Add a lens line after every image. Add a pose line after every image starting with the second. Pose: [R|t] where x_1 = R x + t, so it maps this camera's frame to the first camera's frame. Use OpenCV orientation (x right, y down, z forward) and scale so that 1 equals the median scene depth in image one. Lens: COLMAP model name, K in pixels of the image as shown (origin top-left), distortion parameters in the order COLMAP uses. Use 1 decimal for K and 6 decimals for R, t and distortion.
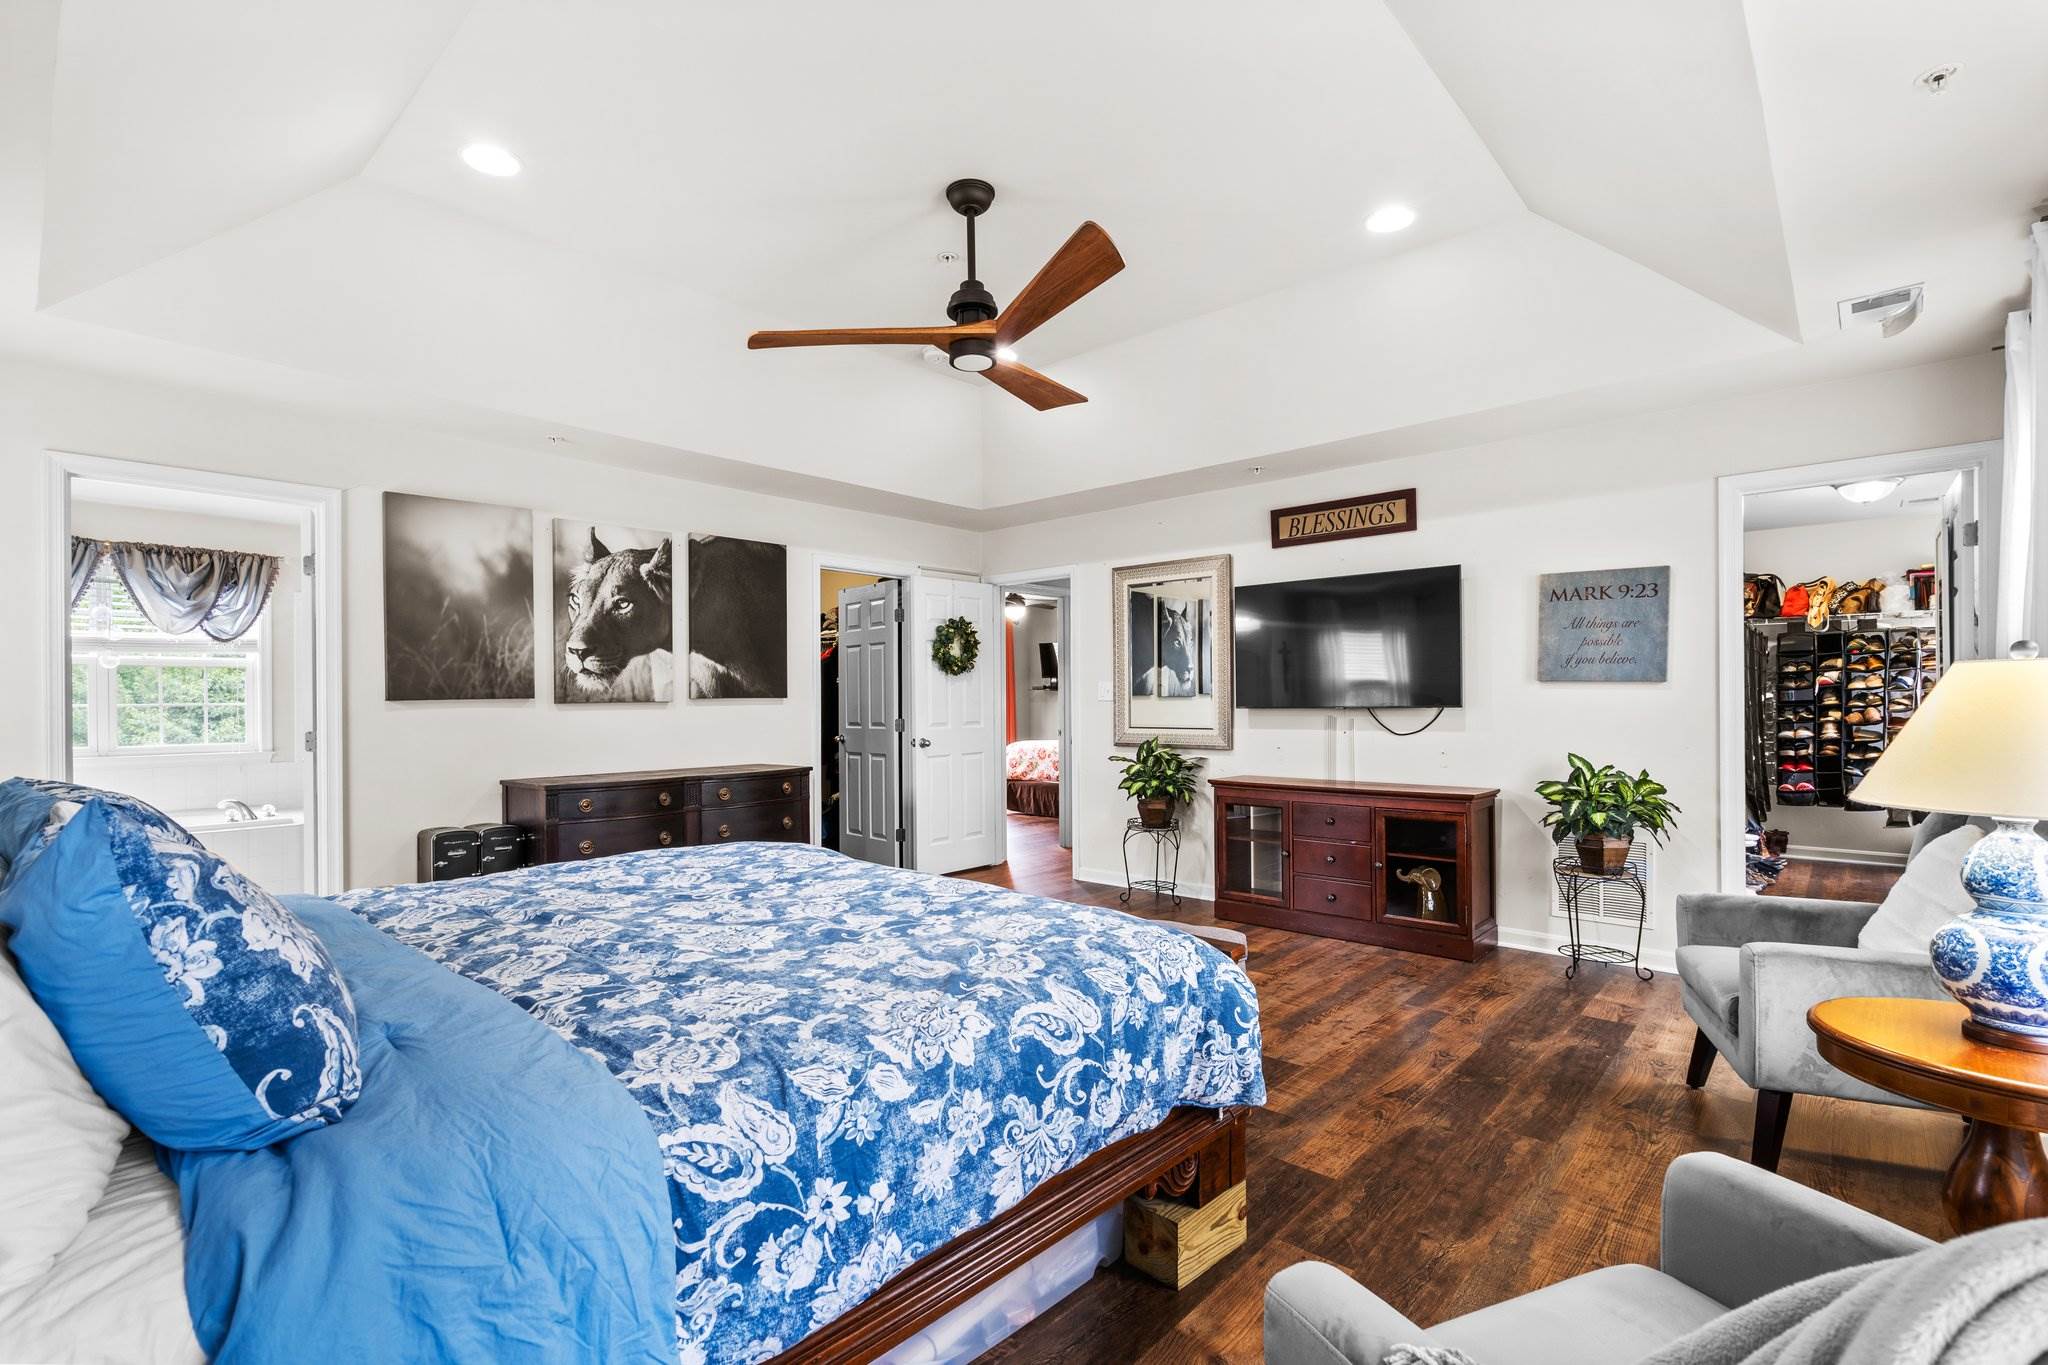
lens RADIAL K [[937.6, 0, 1017.6], [0, 937.6, 694.1], [0, 0, 1]] dist [-0.001406, -0.000023]
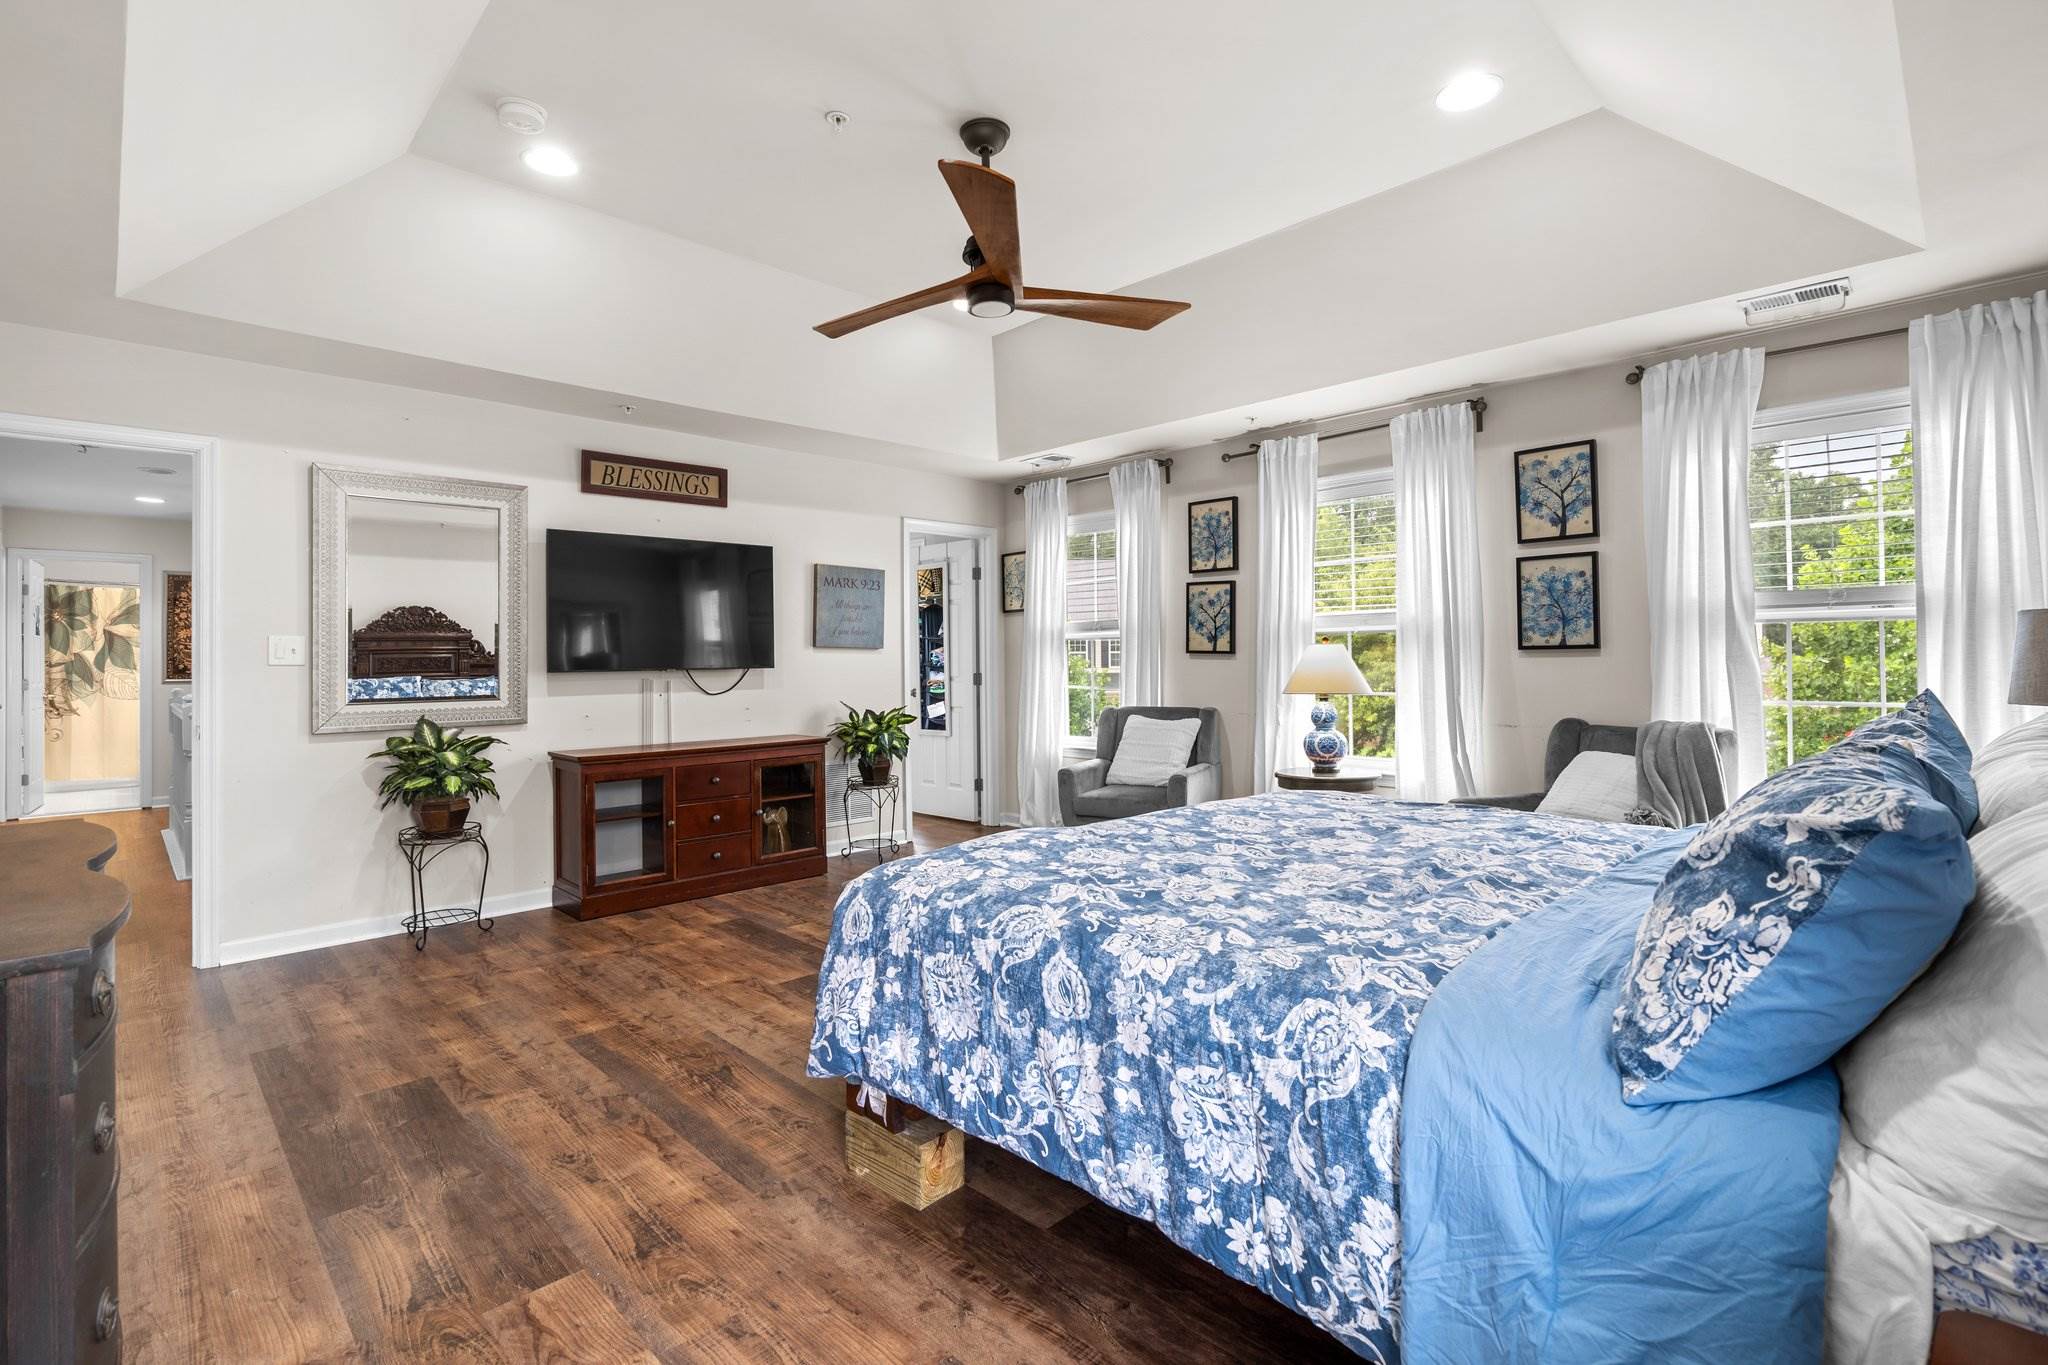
lens RADIAL K [[948.9, 0, 1010.2], [0, 948.9, 644.0], [0, 0, 1]] dist [-0.001299, -0.000261]
pose [[0.063364, 0.020114, 0.997788, -0.654075], [0.000986, 0.999795, -0.020217, 0.008002], [-0.997990, 0.002264, 0.063331, 0.588849]]
